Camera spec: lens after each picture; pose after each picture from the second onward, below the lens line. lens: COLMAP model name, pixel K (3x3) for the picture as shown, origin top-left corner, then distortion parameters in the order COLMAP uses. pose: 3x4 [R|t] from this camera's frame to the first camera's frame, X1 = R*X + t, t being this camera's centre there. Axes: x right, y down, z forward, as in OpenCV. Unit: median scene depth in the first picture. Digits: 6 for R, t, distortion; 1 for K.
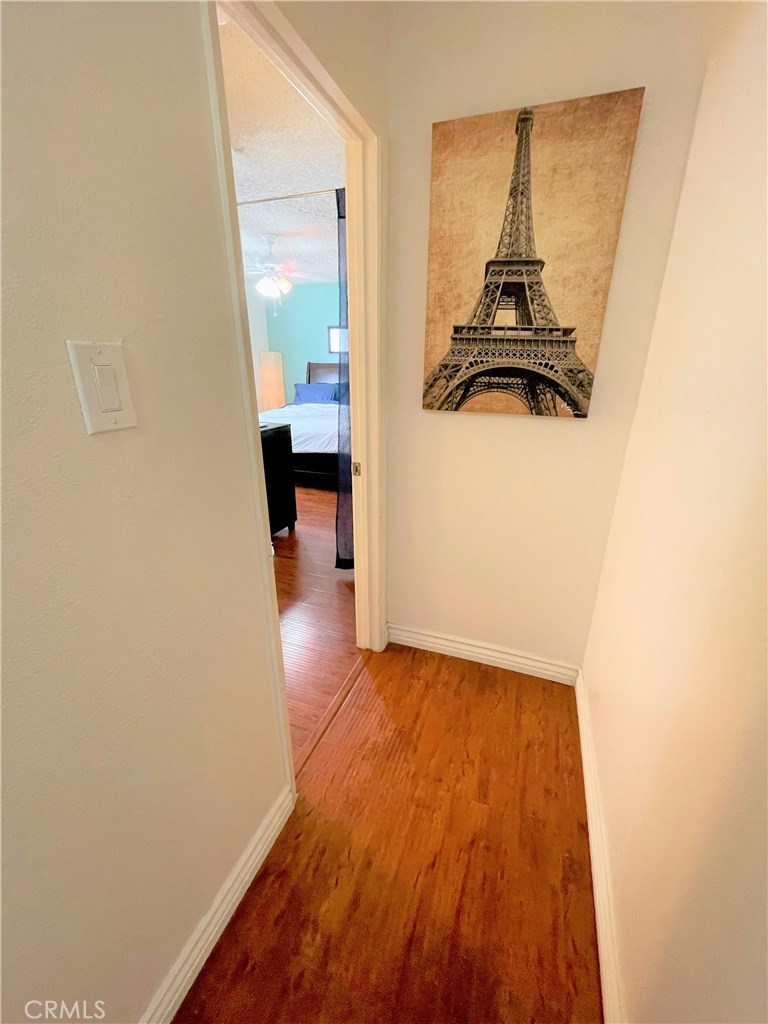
lens RADIAL K [[413.0, 0, 388.8], [0, 413.0, 516.8], [0, 0, 1]] dist [-0.007718, -0.000255]
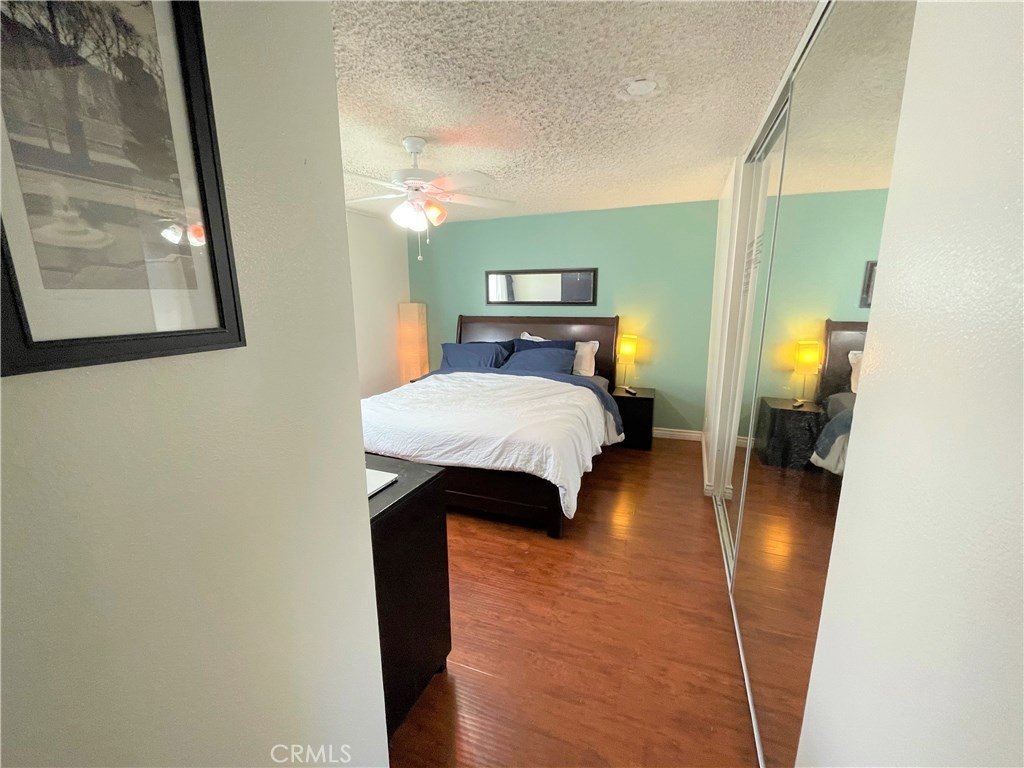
lens RADIAL K [[413.0, 0, 509.2], [0, 413.0, 381.2], [0, 0, 1]] dist [-0.007718, -0.000255]
pose [[0.999052, -0.011347, -0.042032, -0.099541], [0.004225, 0.986151, -0.165796, -0.172522], [0.043331, 0.165462, 0.985264, 0.360101]]
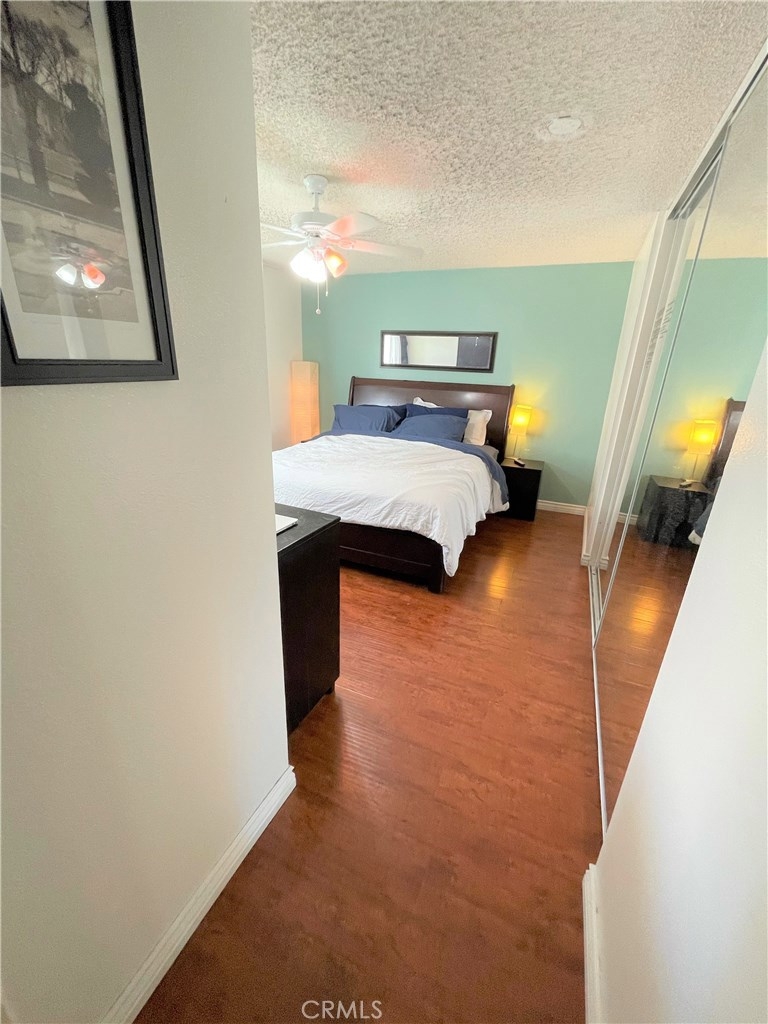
lens RADIAL K [[413.0, 0, 384.4], [0, 413.0, 513.0], [0, 0, 1]] dist [-0.007718, -0.000255]
pose [[0.996739, 0.049590, -0.063662, -0.105573], [-0.050729, 0.998578, -0.016401, -0.157691], [0.062758, 0.019577, 0.997837, 0.340940]]
